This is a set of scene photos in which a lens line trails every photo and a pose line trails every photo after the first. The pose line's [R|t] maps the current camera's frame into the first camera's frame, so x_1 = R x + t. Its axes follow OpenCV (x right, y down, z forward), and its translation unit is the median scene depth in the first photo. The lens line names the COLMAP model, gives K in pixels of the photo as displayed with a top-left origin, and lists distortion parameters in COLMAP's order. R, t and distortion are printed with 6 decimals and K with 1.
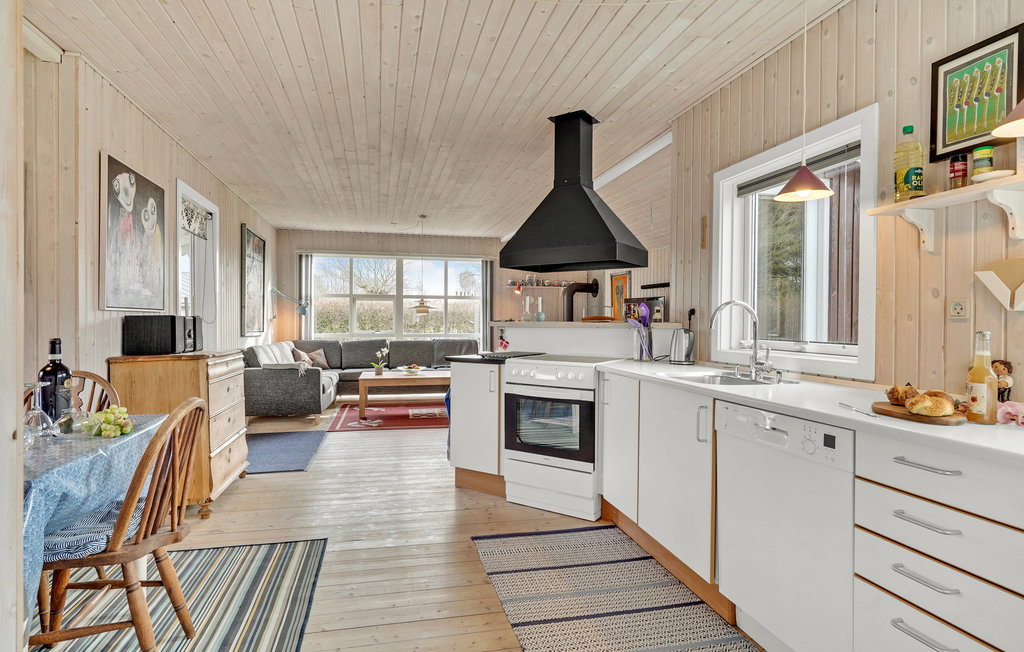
lens RADIAL K [[566.7, 0, 512.0], [0, 566.7, 326.0], [0, 0, 1]] dist [-0.001036, -0.000074]
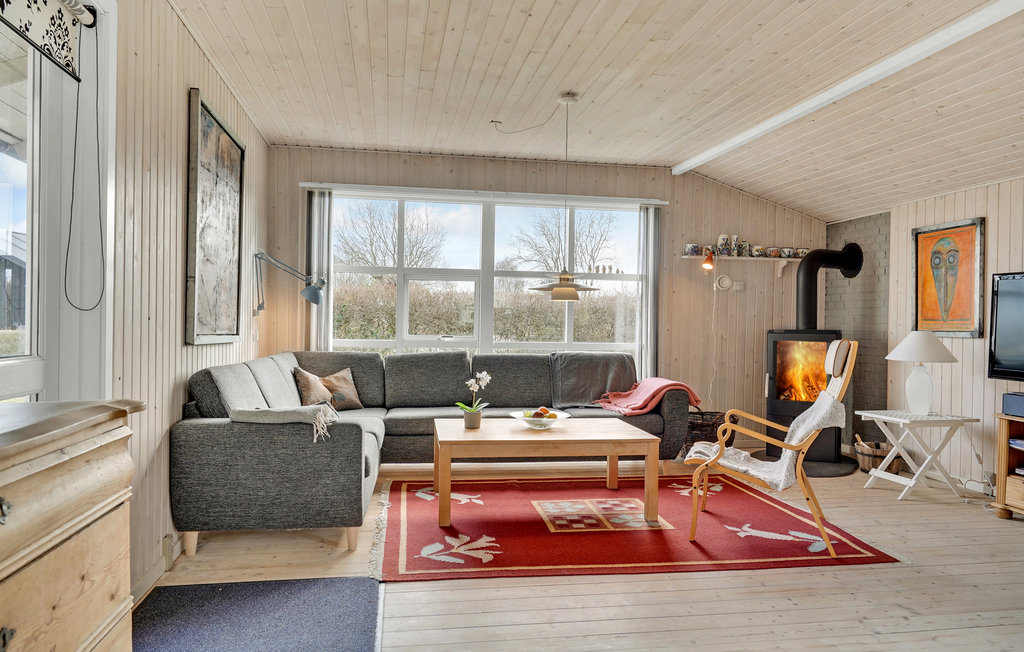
lens RADIAL K [[719.9, 0, 512.0], [0, 719.9, 326.0], [0, 0, 1]] dist [0.001567, -0.001169]
pose [[0.997881, 0.010973, -0.064132, -0.144425], [-0.011477, 0.999906, -0.007498, 0.003900], [0.064044, 0.008218, 0.997913, 0.350451]]
